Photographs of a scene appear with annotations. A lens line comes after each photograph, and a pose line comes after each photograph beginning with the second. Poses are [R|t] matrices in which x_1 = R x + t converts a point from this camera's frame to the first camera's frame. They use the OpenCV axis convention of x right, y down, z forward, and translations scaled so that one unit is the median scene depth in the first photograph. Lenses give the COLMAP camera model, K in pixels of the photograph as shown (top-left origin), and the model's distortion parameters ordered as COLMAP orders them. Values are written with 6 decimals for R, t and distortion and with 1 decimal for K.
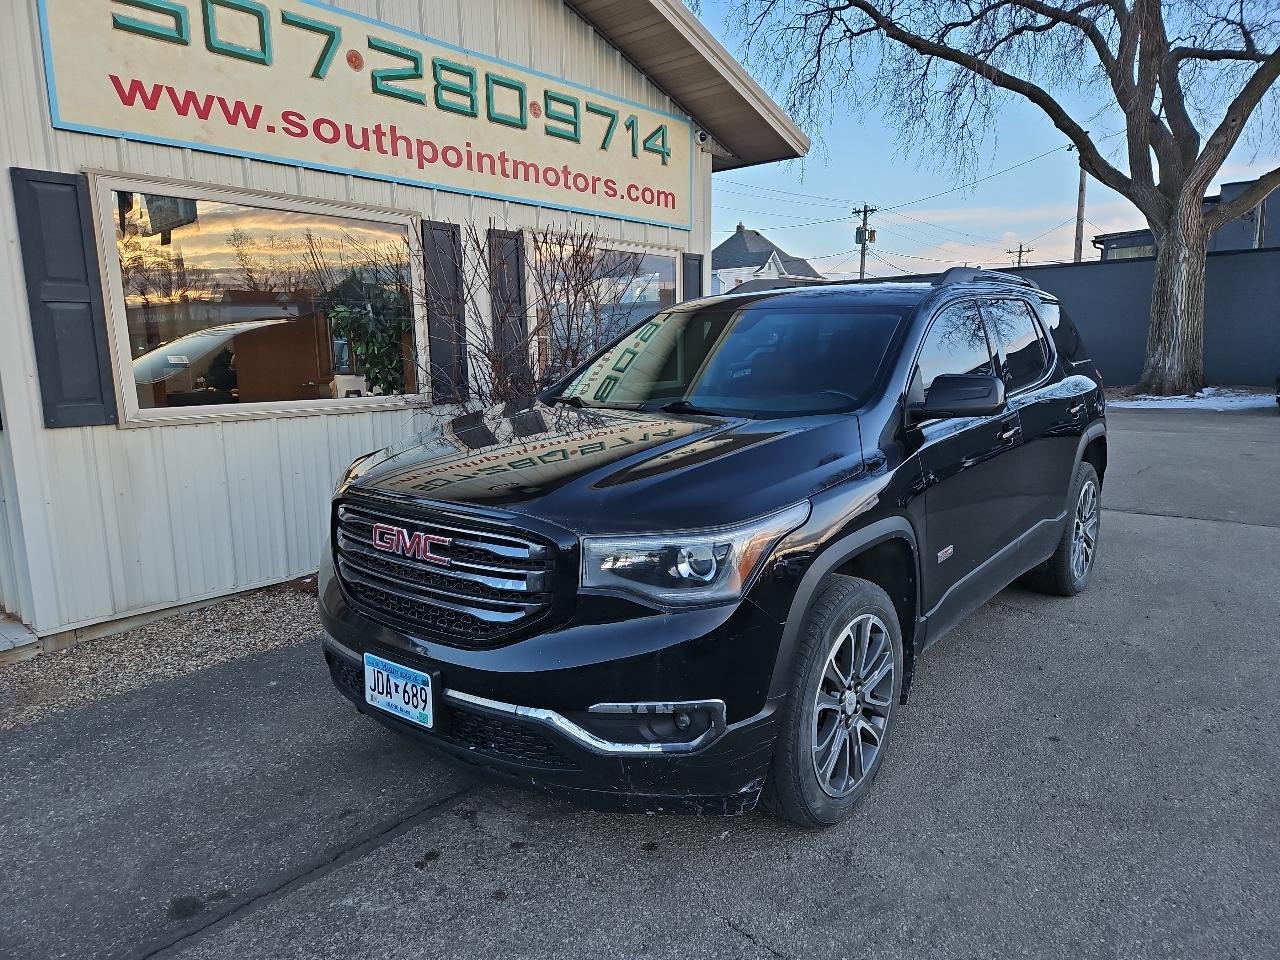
lens RADIAL K [[858.2, 0, 624.8], [0, 858.2, 484.3], [0, 0, 1]] dist [0.082740, -0.073369]
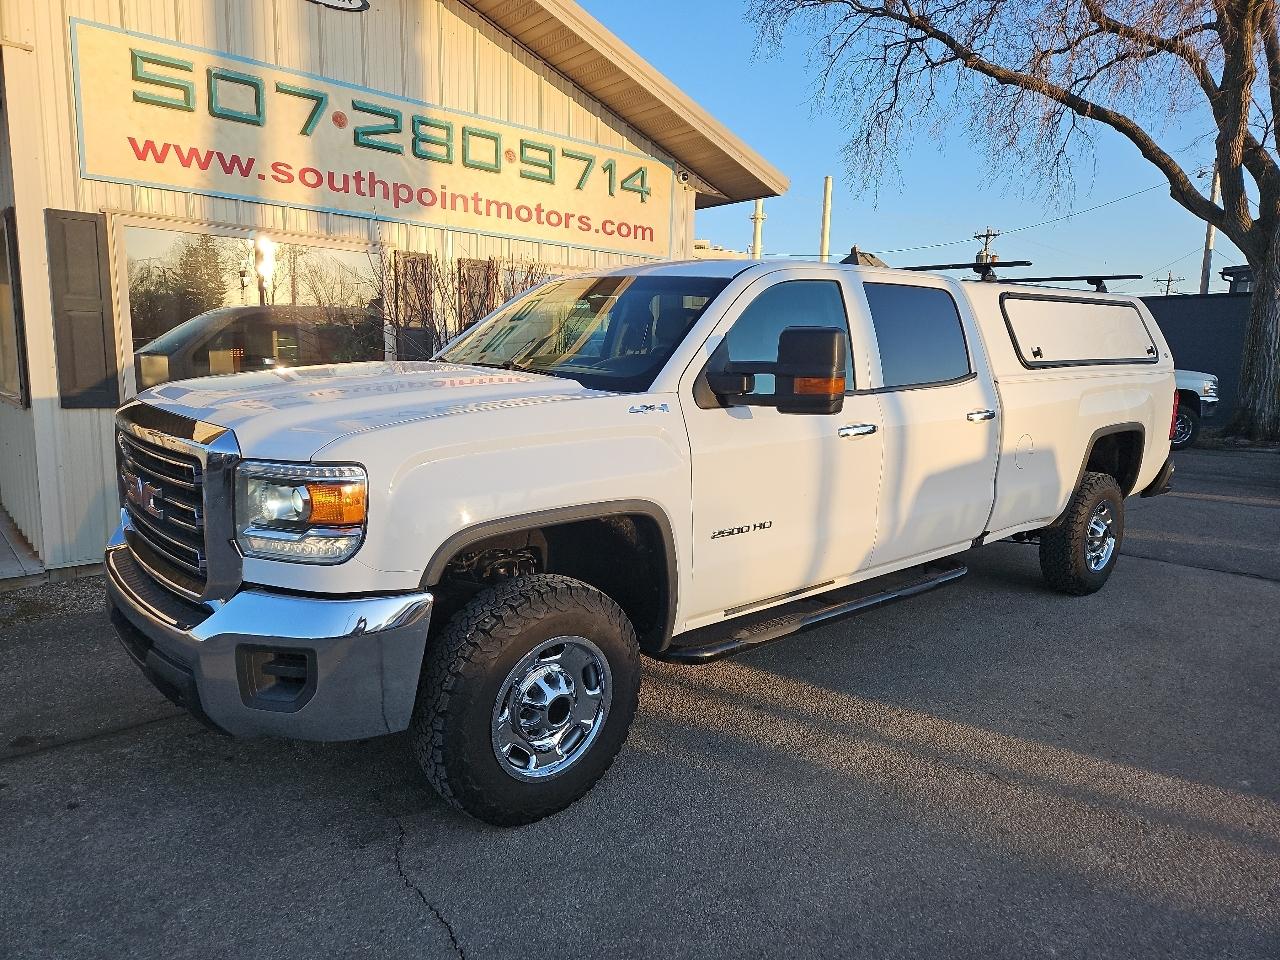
lens RADIAL K [[858.2, 0, 624.8], [0, 858.2, 484.3], [0, 0, 1]] dist [0.082740, -0.073369]
pose [[0.986395, 0.061367, -0.152510, 0.252880], [-0.063955, 0.997879, -0.012116, 0.007247], [0.151443, 0.021705, 0.988228, -0.105302]]
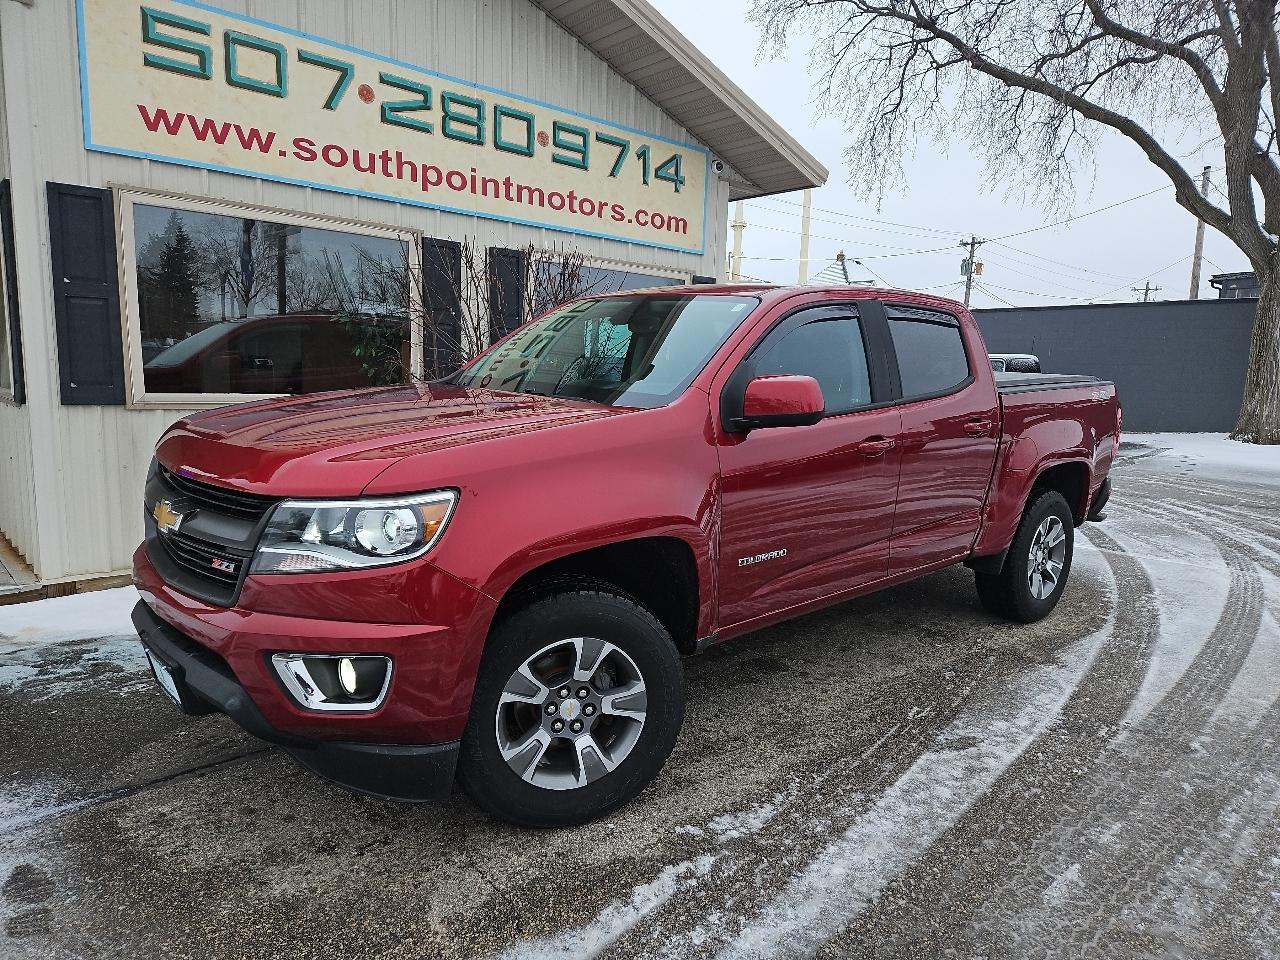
lens RADIAL K [[858.2, 0, 624.8], [0, 858.2, 484.3], [0, 0, 1]] dist [0.082740, -0.073369]
pose [[0.990607, 0.061357, -0.122197, 0.157148], [-0.064481, 0.997681, -0.021770, 0.012307], [0.120578, 0.029445, 0.992267, -0.041046]]
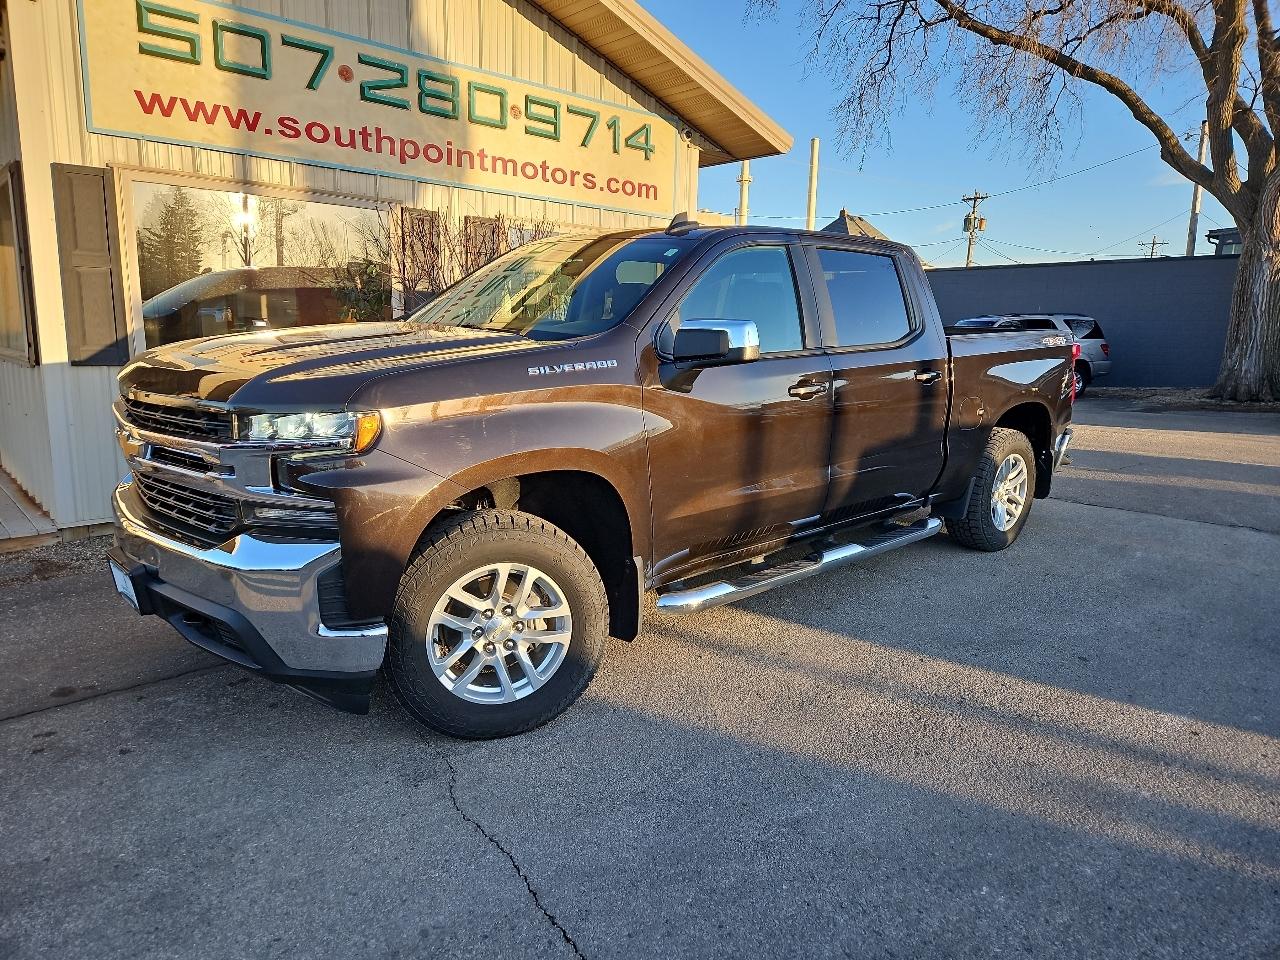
lens RADIAL K [[866.0, 0, 629.5], [0, 866.0, 469.0], [0, 0, 1]] dist [0.078196, -0.069554]
pose [[0.990081, 0.058962, -0.127529, 0.222902], [-0.058613, 0.998260, 0.006485, 0.020714], [0.127689, 0.001055, 0.991814, -0.123003]]
